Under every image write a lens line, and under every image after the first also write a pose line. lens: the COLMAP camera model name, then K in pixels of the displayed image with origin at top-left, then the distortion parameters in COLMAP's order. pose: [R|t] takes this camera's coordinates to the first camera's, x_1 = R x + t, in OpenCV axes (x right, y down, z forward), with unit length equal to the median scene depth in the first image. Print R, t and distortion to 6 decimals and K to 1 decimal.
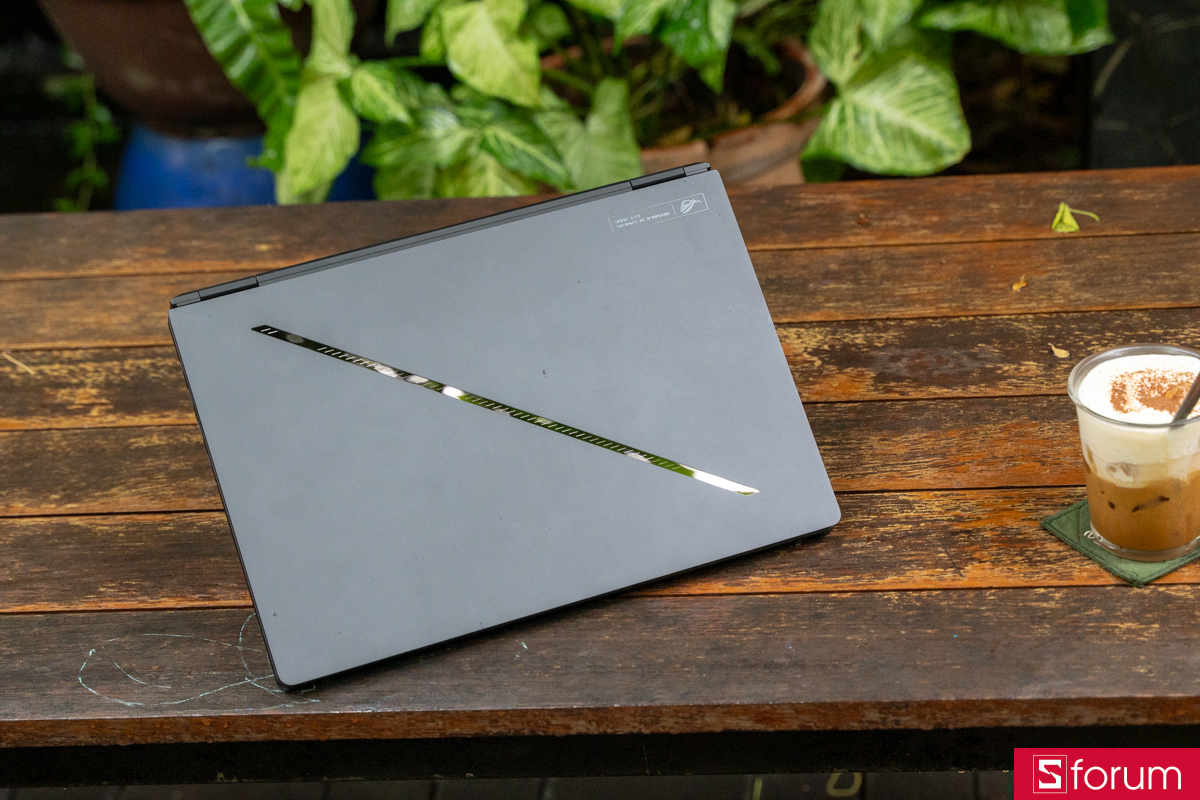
lens RADIAL K [[2698.9, 0, 595.2], [0, 2698.9, 400.0], [0, 0, 1]] dist [0.115733, 0.000000]
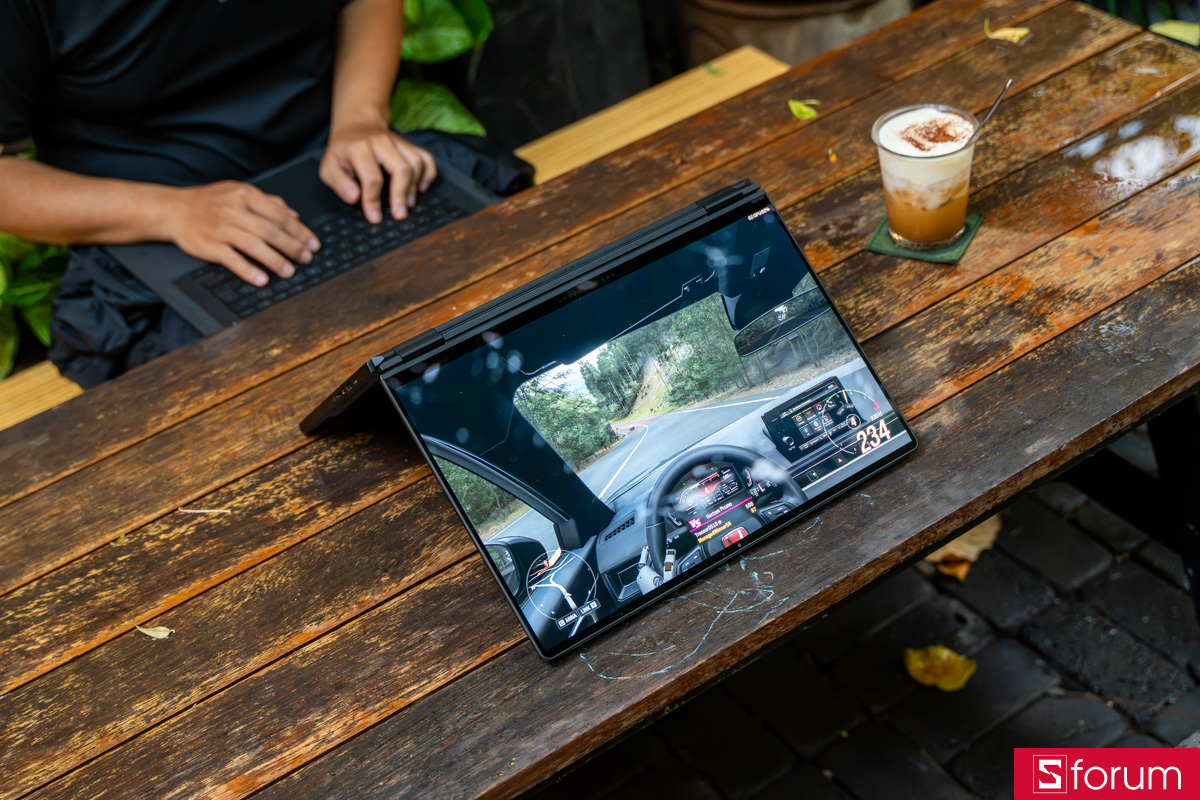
lens RADIAL K [[1976.3, 0, 591.1], [0, 1976.3, 393.0], [0, 0, 1]] dist [-0.023234, 0.000000]
pose [[0.770973, -0.380549, 0.510670, -0.587076], [0.375199, 0.919322, 0.118626, -0.114772], [-0.514613, 0.100145, 0.851554, 0.256991]]
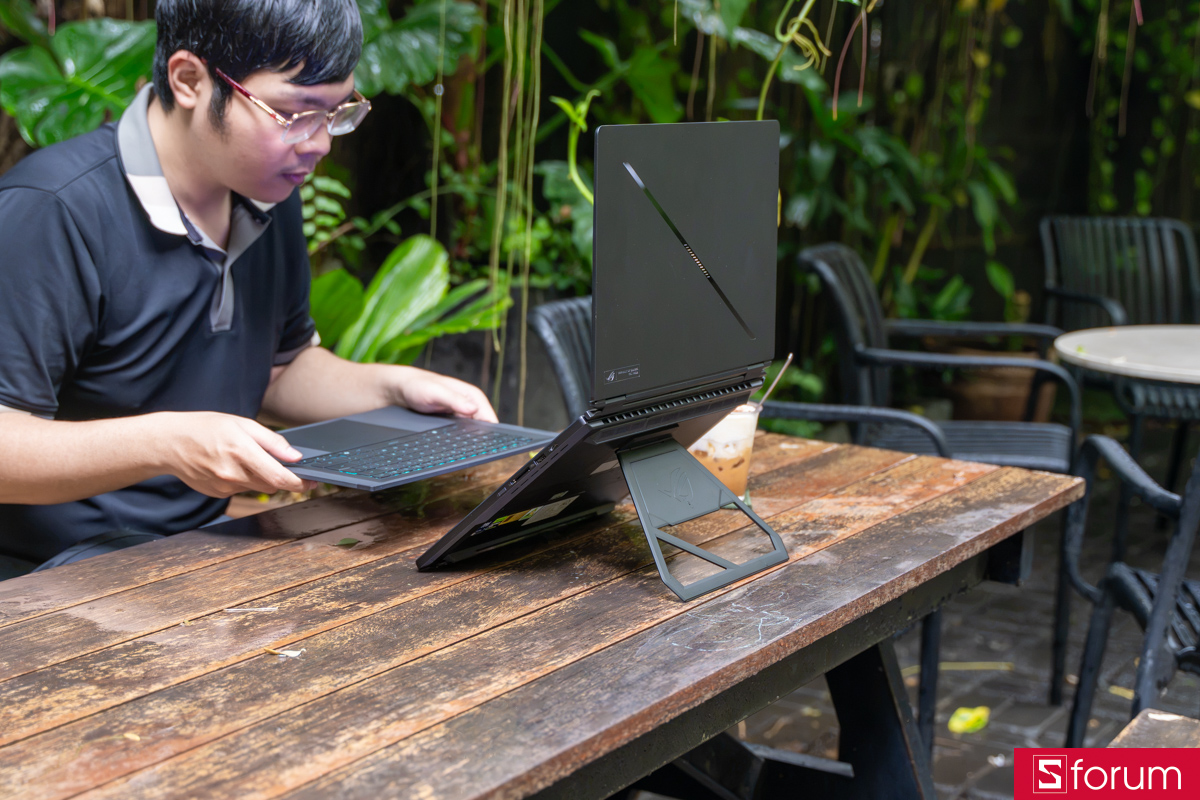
lens RADIAL K [[2201.9, 0, 608.6], [0, 2201.9, 402.4], [0, 0, 1]] dist [0.028634, 0.000000]
pose [[0.407670, -0.044866, 0.912026, -1.246828], [0.411230, 0.900793, -0.139504, 0.126934], [-0.815288, 0.431925, 0.385677, 0.543490]]
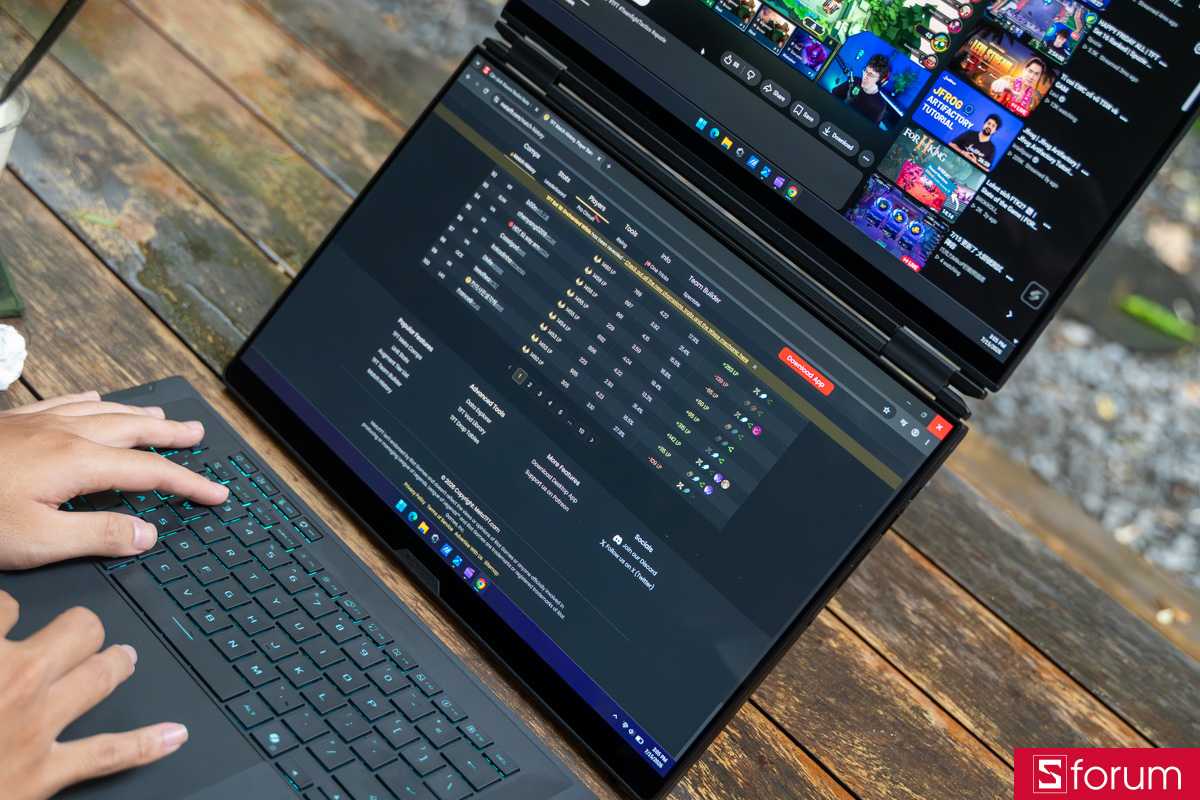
lens RADIAL K [[1831.5, 0, 601.2], [0, 1831.5, 405.7], [0, 0, 1]] dist [-0.028434, 0.000000]
pose [[-0.757946, -0.497591, 0.421808, -0.388381], [0.104129, 0.546045, 0.831259, -0.549305], [-0.643953, 0.673972, -0.362059, 1.335999]]
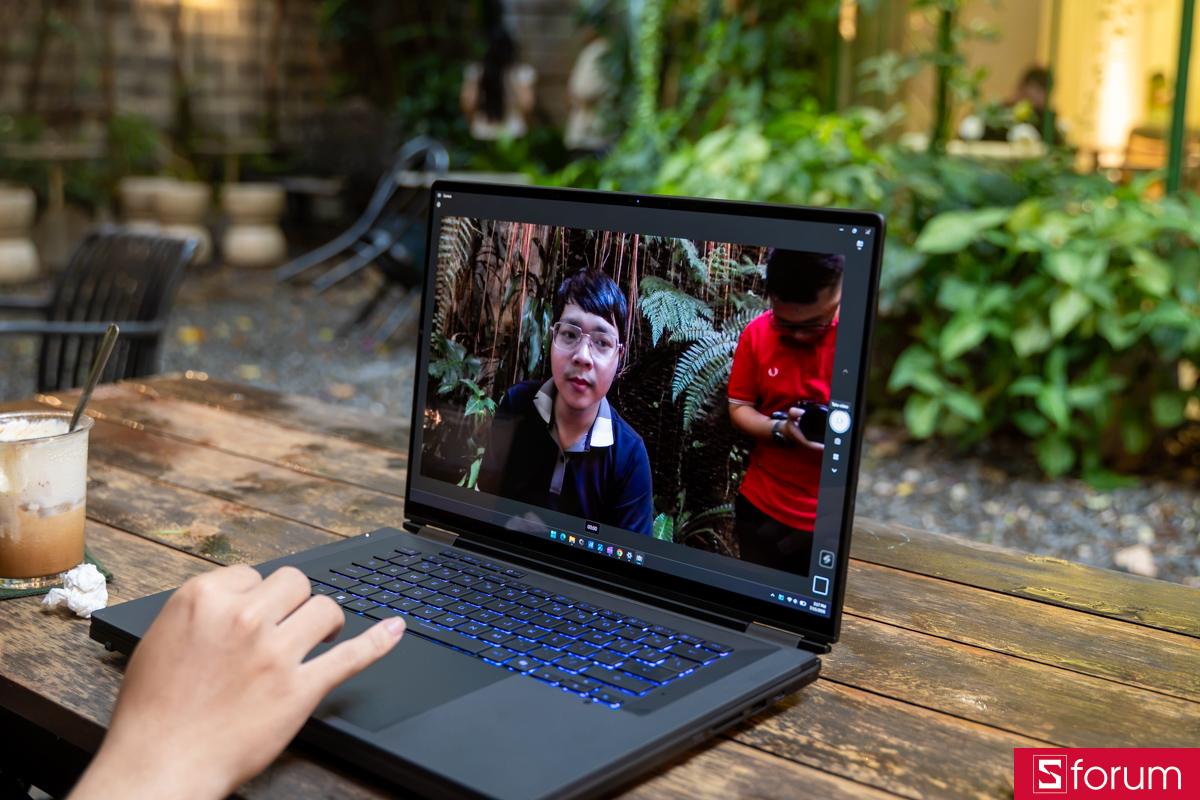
lens RADIAL K [[1488.2, 0, 597.3], [0, 1488.2, 400.6], [0, 0, 1]] dist [-0.091045, 0.000000]
pose [[-0.813733, -0.038123, 0.579987, -0.471652], [0.359388, 0.751238, 0.553608, -0.383400], [-0.456813, 0.658930, -0.597606, 1.439907]]
